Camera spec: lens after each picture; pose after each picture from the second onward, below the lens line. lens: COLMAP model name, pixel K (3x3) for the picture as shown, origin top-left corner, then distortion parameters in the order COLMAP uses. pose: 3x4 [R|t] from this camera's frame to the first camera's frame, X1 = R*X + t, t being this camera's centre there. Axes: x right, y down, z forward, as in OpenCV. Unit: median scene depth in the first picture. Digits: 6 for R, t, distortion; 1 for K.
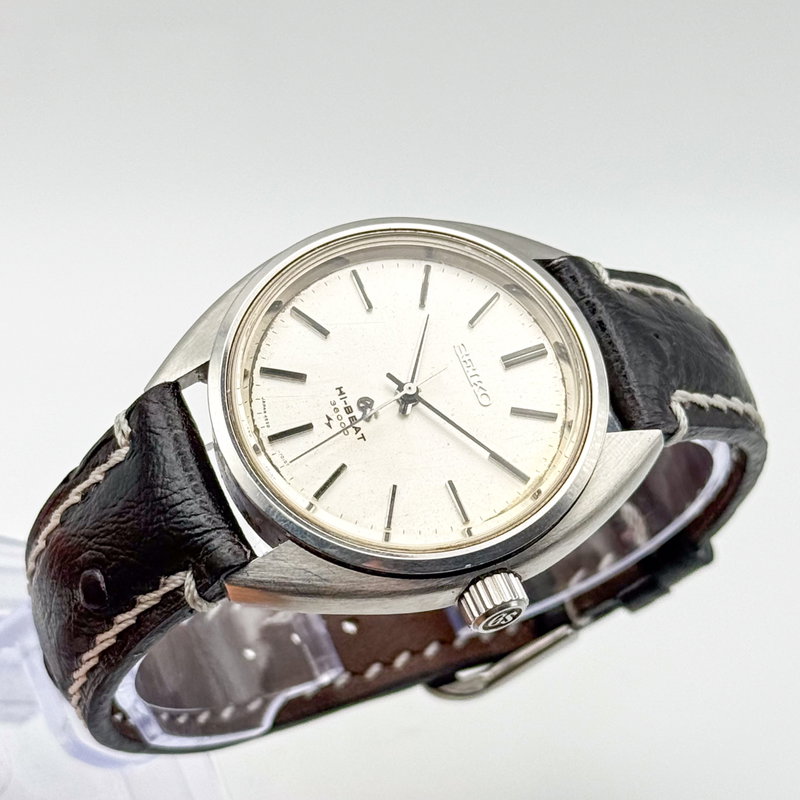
lens RADIAL K [[2677.5, 0, 395.3], [0, 2677.5, 394.6], [0, 0, 1]] dist [0.228188, 0.000000]
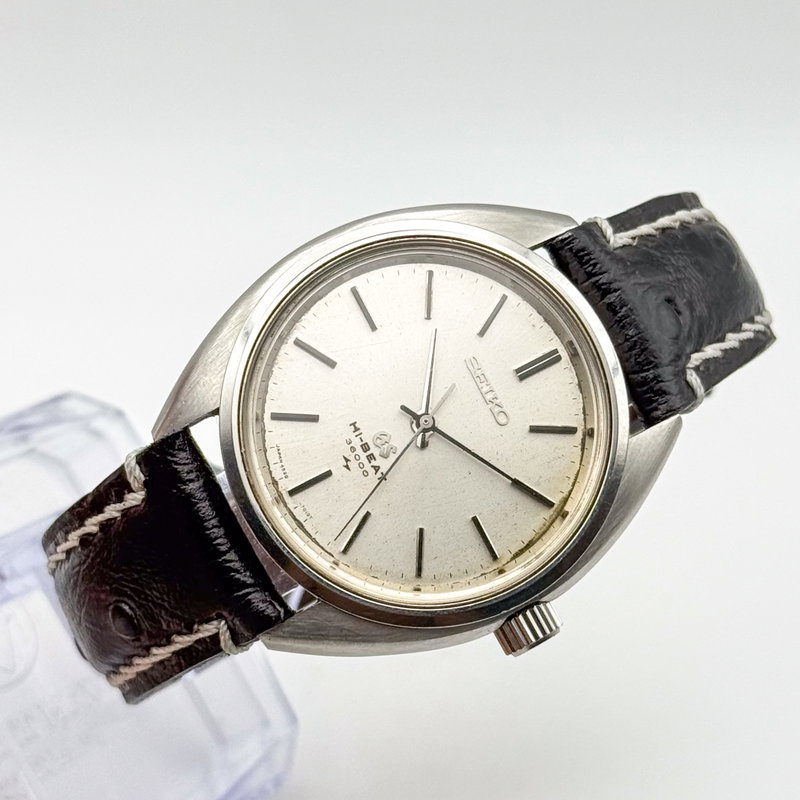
lens RADIAL K [[2677.5, 0, 404.6], [0, 2677.5, 403.0], [0, 0, 1]] dist [0.228188, 0.000000]
pose [[0.995000, -0.096516, 0.025689, -0.026634], [0.080505, 0.927264, 0.365651, -0.365211], [-0.059111, -0.361755, 0.930397, 0.093316]]
